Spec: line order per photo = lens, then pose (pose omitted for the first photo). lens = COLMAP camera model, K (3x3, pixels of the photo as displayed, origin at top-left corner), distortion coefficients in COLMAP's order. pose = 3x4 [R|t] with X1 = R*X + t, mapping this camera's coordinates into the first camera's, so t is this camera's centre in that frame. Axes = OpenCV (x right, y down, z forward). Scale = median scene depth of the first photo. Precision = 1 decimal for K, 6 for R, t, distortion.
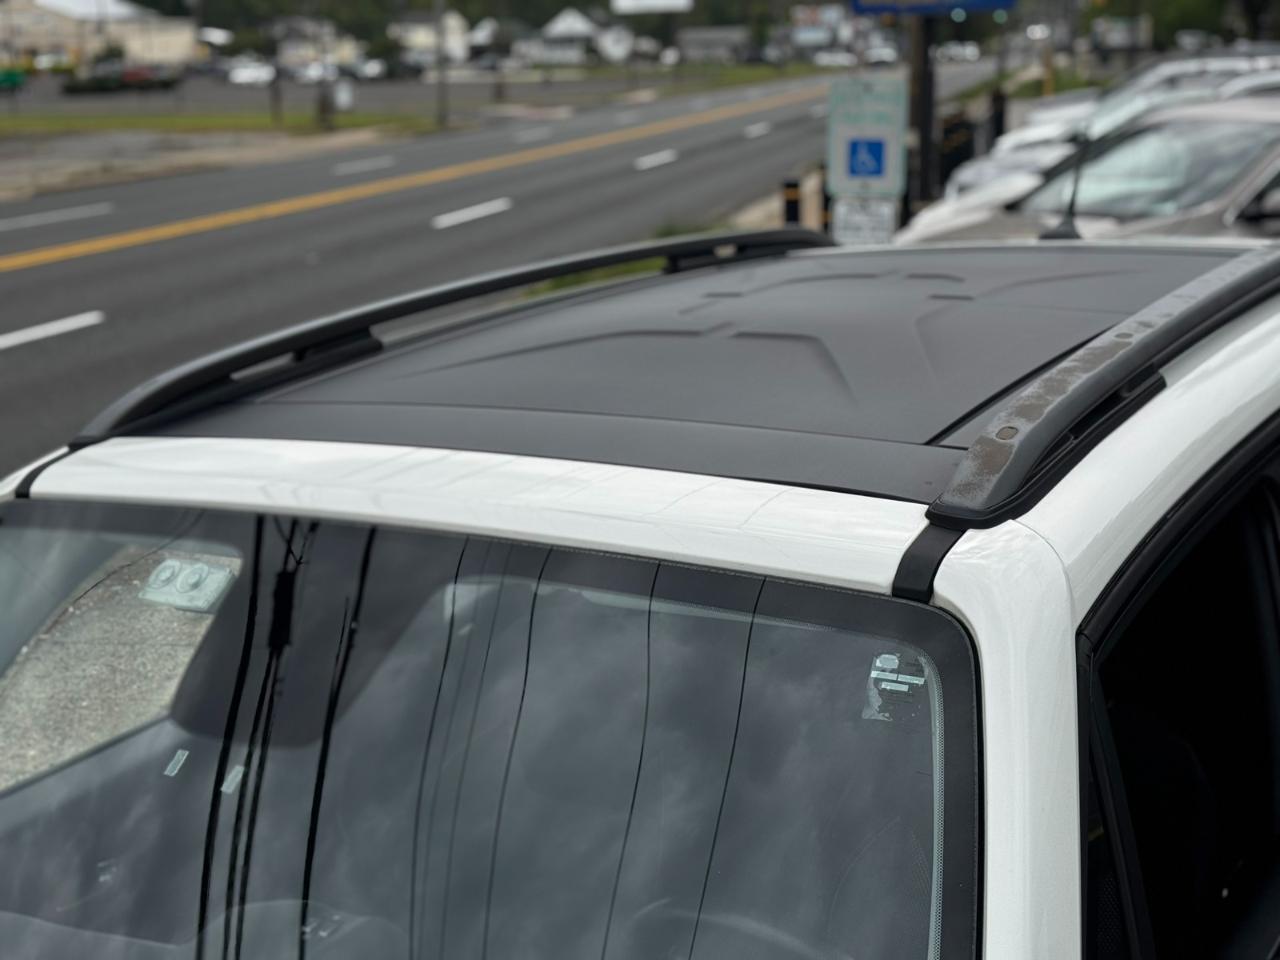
lens RADIAL K [[1771.5, 0, 640.0], [0, 1771.5, 480.0], [0, 0, 1]] dist [0.190665, -0.381425]
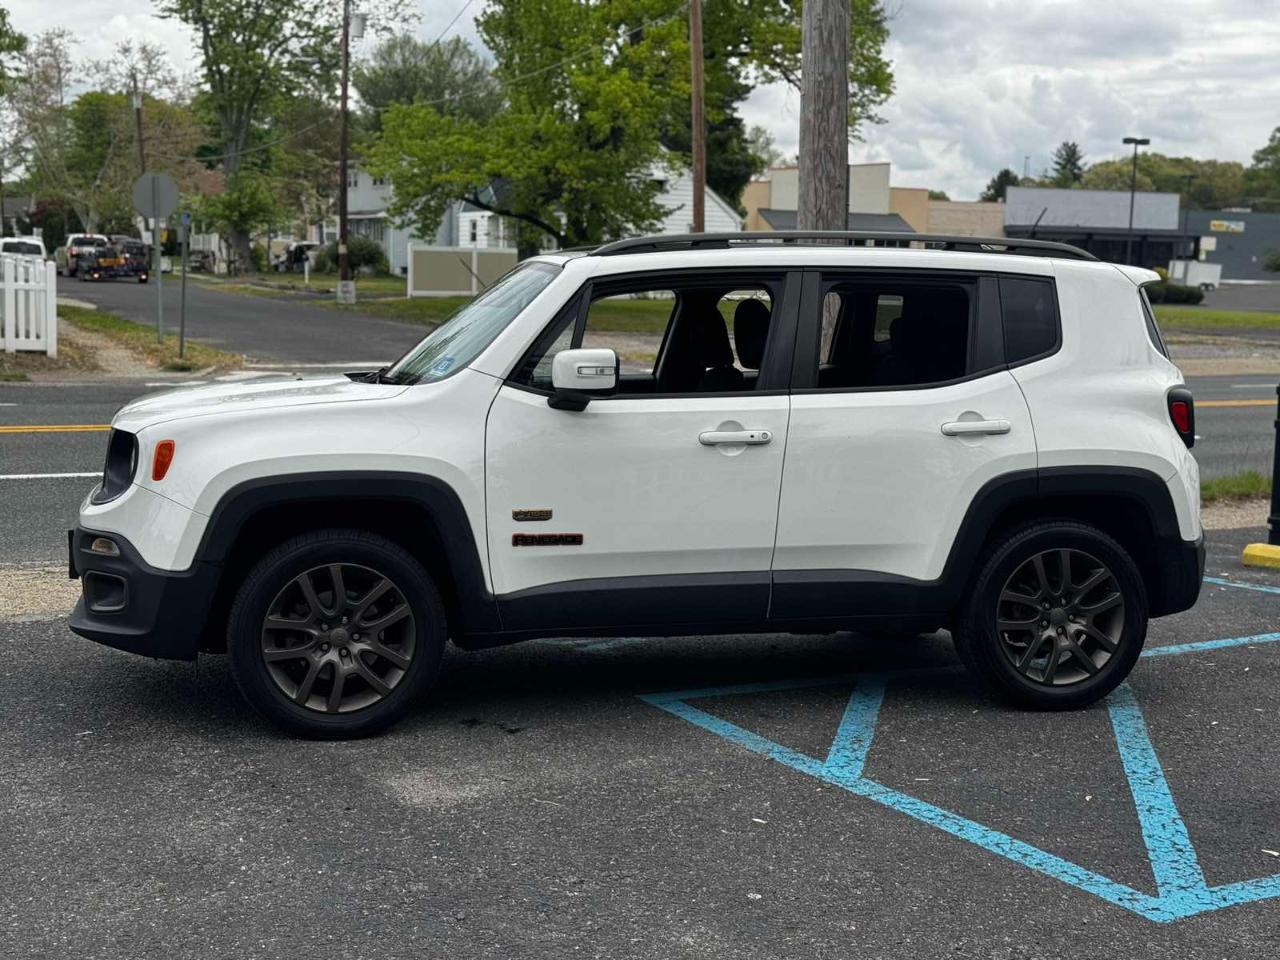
lens RADIAL K [[1772.6, 0, 632.2], [0, 1772.6, 475.8], [0, 0, 1]] dist [0.175710, -0.296438]
pose [[0.710255, 0.133765, -0.691119, 0.121029], [-0.213078, 0.976576, -0.029964, 0.023818], [0.670922, 0.168544, 0.722120, -0.068112]]
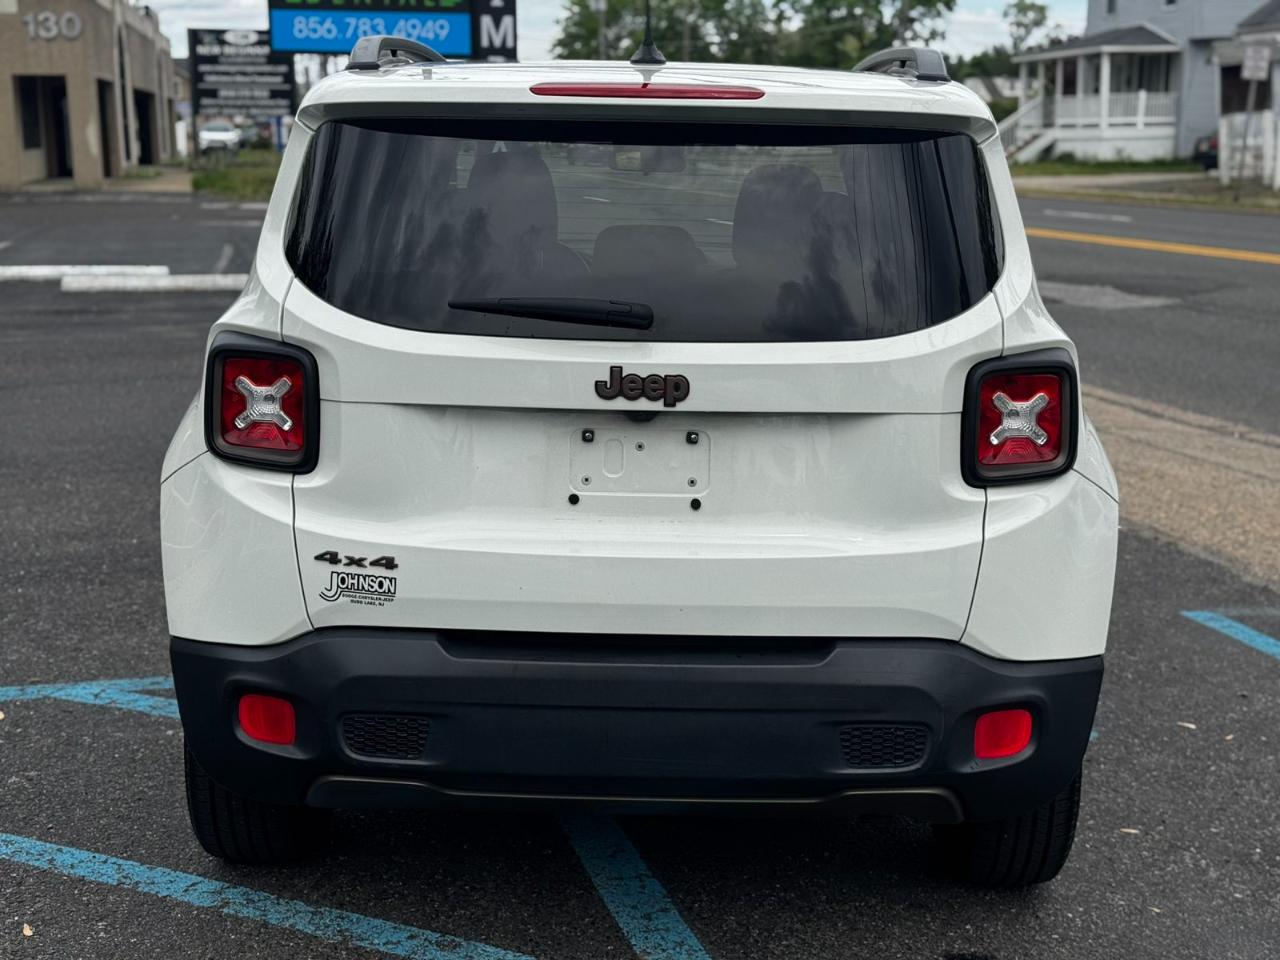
lens RADIAL K [[1771.5, 0, 640.0], [0, 1771.5, 480.0], [0, 0, 1]] dist [0.190665, -0.381425]
pose [[-0.848503, 0.142520, -0.509639, 0.066778], [-0.086393, 0.912825, 0.399107, -0.027318], [0.522092, 0.382673, -0.762222, 0.157875]]
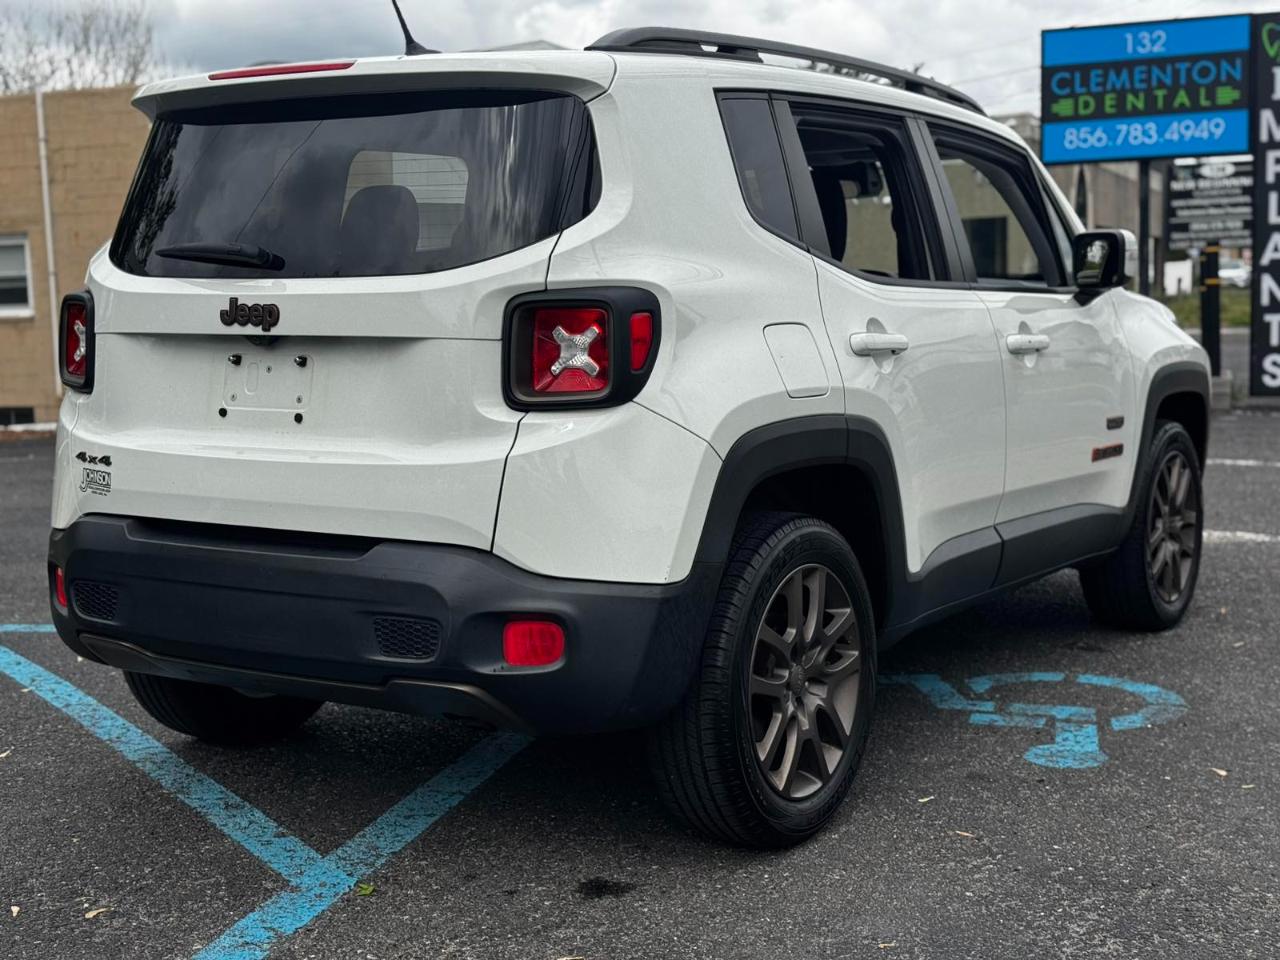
lens RADIAL K [[1772.4, 0, 645.3], [0, 1772.4, 480.5], [0, 0, 1]] dist [0.172155, -0.283520]
pose [[-0.997531, 0.068993, 0.013128, 0.007767], [0.069454, 0.941355, 0.330192, -0.021381], [0.010423, 0.330288, -0.943823, 0.186594]]
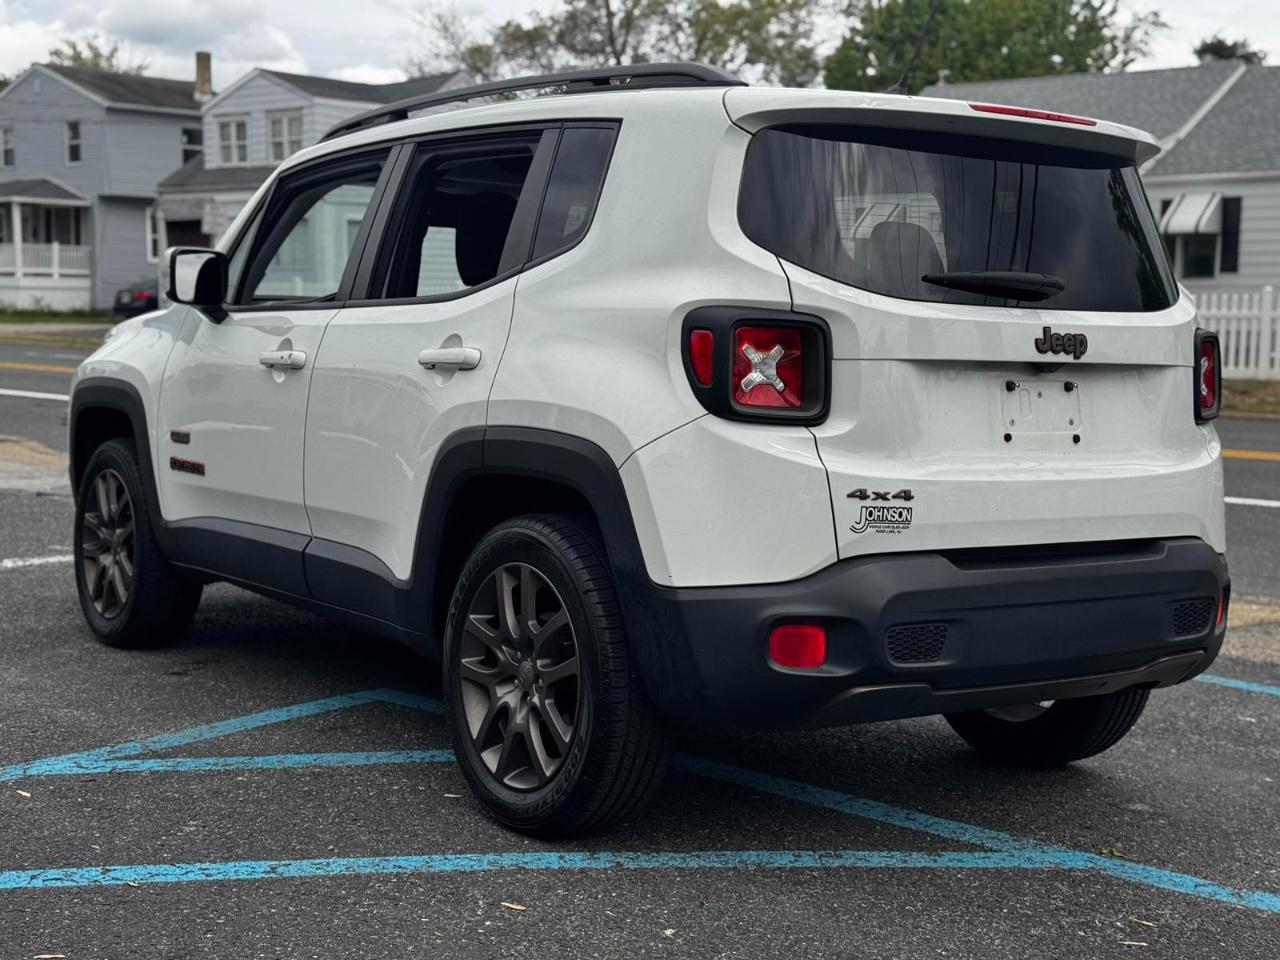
lens RADIAL K [[1771.5, 0, 640.0], [0, 1771.5, 480.0], [0, 0, 1]] dist [0.190665, -0.381425]
pose [[-0.376405, 0.123410, -0.918199, 0.124483], [-0.219521, 0.950984, 0.217807, -0.009961], [0.900072, 0.283547, -0.330864, 0.112804]]
